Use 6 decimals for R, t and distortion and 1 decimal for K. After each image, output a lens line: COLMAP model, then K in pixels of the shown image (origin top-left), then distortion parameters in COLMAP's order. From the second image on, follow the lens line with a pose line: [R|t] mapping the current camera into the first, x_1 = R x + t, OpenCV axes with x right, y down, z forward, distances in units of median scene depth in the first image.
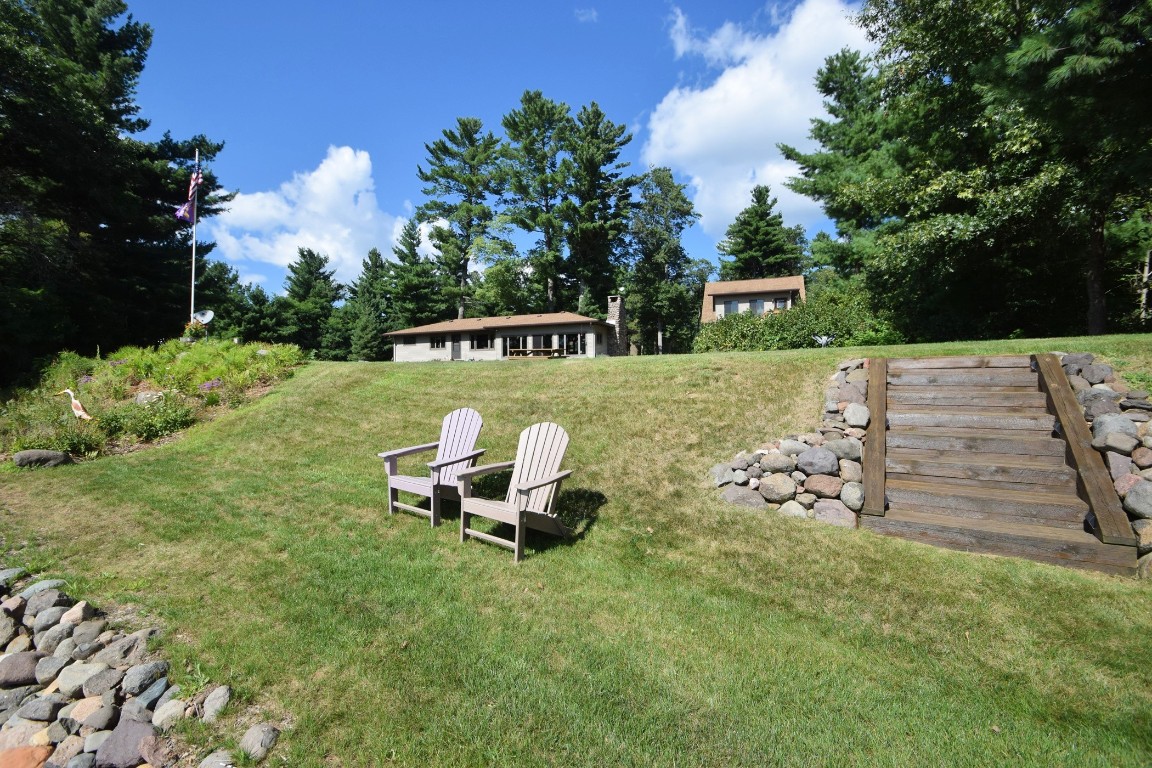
lens RADIAL K [[497.8, 0, 568.4], [0, 497.8, 378.8], [0, 0, 1]] dist [-0.000480, -0.010594]
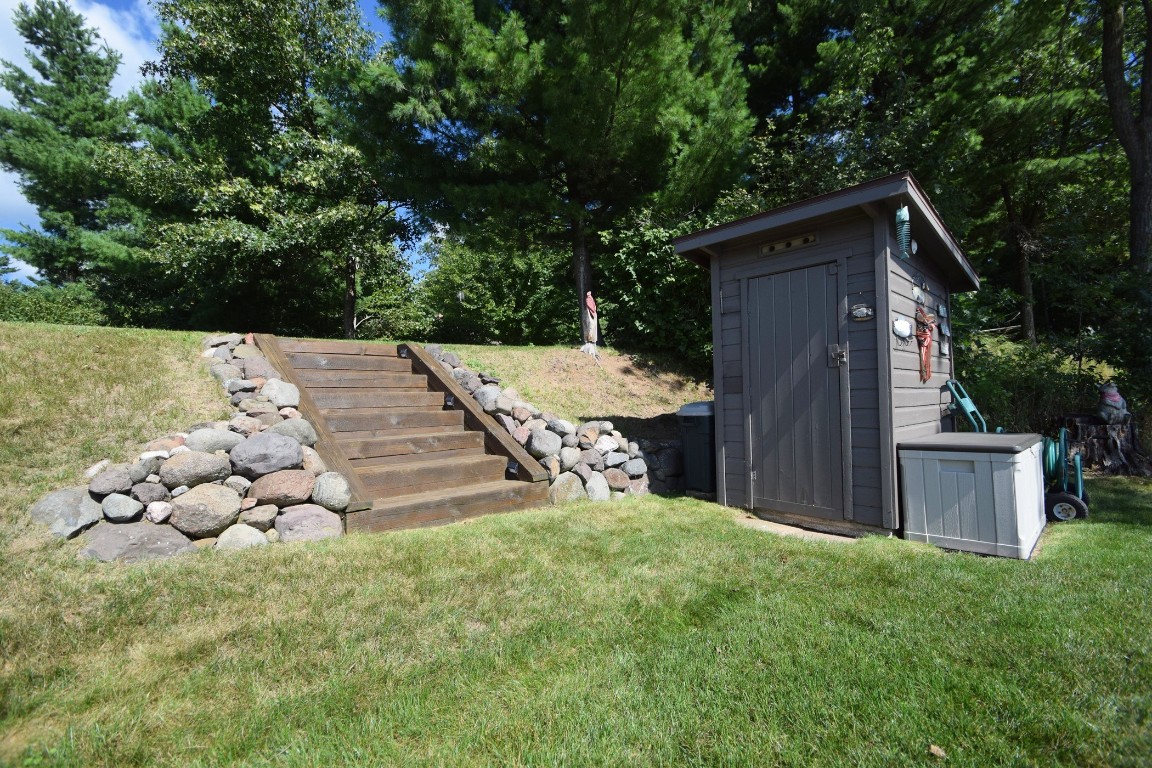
lens RADIAL K [[503.4, 0, 576.0], [0, 503.4, 384.0], [0, 0, 1]] dist [-0.022727, -0.000664]
pose [[0.204180, 0.042032, 0.978031, -0.043461], [0.039570, 0.997907, -0.051147, 0.121625], [-0.978133, 0.049143, 0.202089, 0.467491]]
